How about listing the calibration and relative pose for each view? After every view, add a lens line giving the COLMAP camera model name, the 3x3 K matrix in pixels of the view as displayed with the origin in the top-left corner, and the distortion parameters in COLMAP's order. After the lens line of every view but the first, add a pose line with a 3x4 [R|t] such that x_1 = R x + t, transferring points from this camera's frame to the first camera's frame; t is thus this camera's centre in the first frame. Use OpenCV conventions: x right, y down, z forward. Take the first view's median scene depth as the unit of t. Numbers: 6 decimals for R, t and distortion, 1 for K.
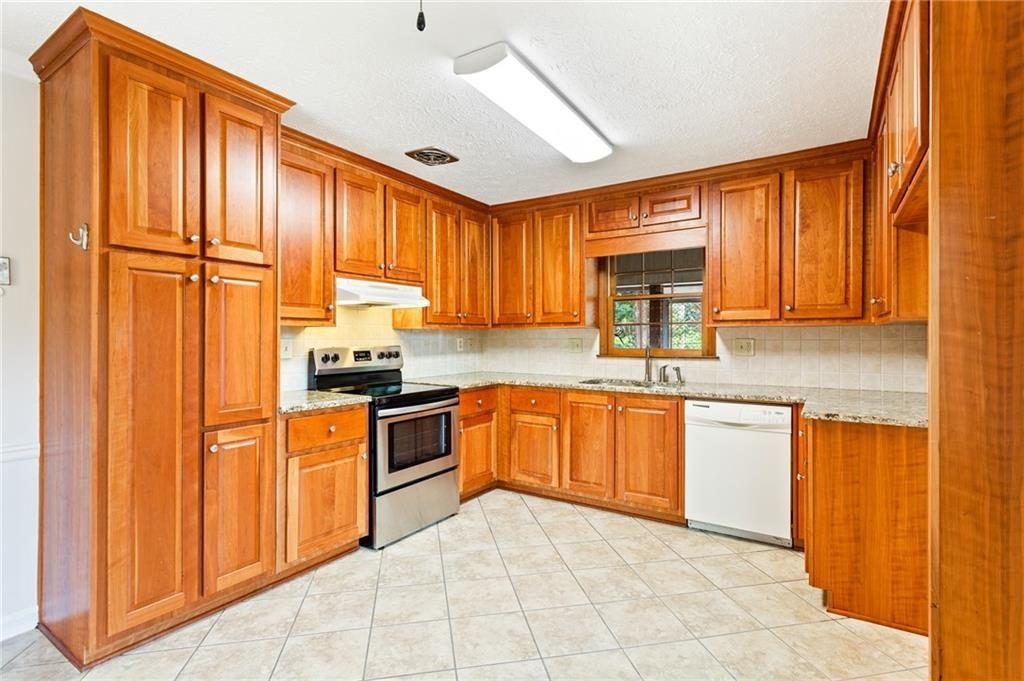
lens RADIAL K [[479.0, 0, 519.3], [0, 479.0, 338.3], [0, 0, 1]] dist [0.000271, 0.001753]
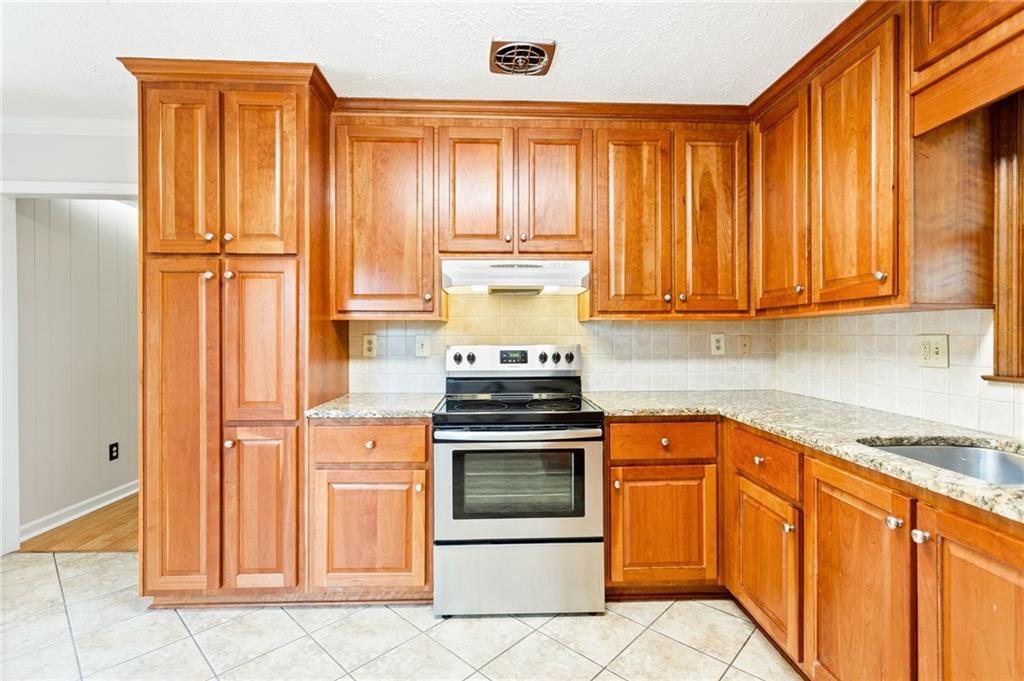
lens RADIAL K [[479.0, 0, 513.2], [0, 479.0, 337.5], [0, 0, 1]] dist [0.000271, 0.001753]
pose [[0.577970, 0.002725, -0.816053, 0.306233], [-0.000580, 0.999996, 0.002928, 0.002656], [0.816058, -0.001219, 0.577969, 0.532457]]
